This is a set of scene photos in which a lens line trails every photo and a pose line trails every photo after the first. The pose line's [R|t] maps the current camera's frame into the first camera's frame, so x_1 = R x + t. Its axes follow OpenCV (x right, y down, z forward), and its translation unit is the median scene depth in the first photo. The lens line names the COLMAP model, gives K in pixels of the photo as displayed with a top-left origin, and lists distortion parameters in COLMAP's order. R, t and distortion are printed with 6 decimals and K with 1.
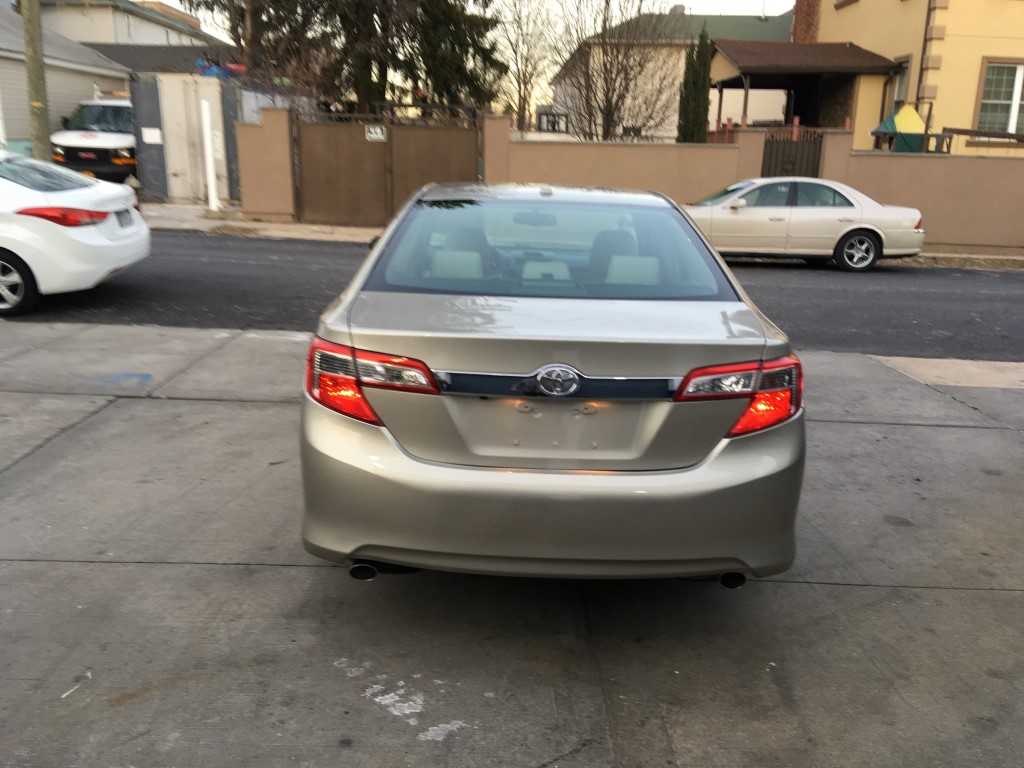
lens RADIAL K [[859.2, 0, 510.1], [0, 859.2, 379.2], [0, 0, 1]] dist [0.133569, -0.206768]
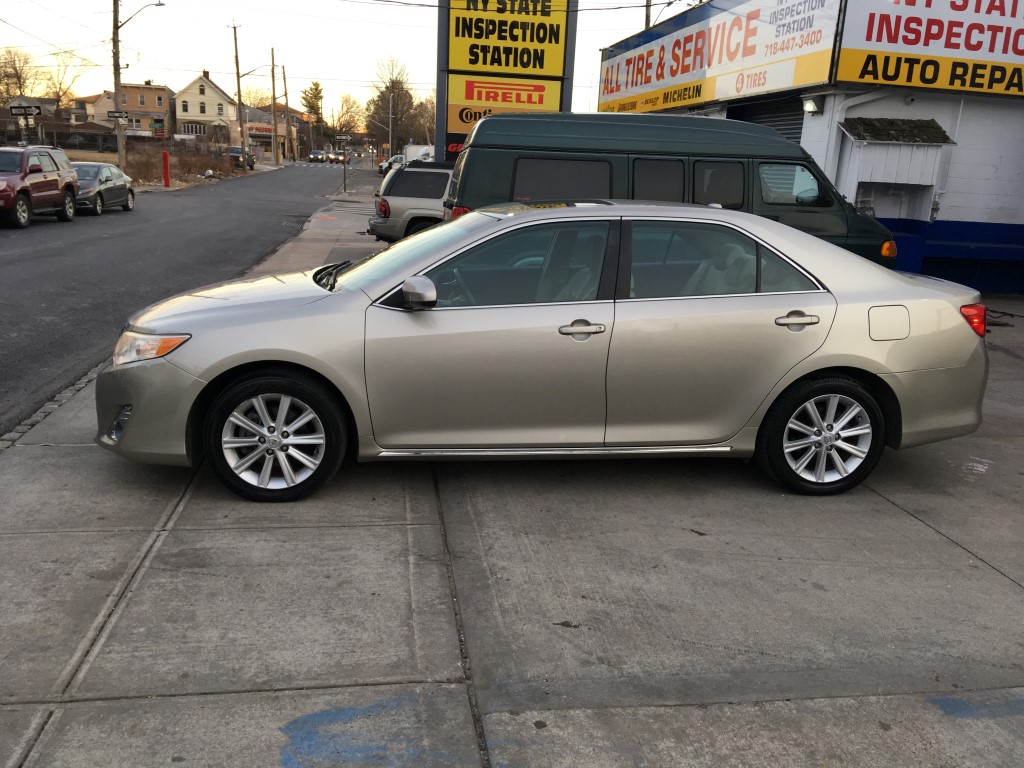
lens RADIAL K [[864.5, 0, 509.7], [0, 864.5, 363.6], [0, 0, 1]] dist [0.122505, -0.171551]
pose [[-0.130962, -0.251909, 0.958849, -1.137343], [0.194723, 0.941803, 0.274027, -0.374664], [-0.972076, 0.222597, -0.074288, 1.307153]]
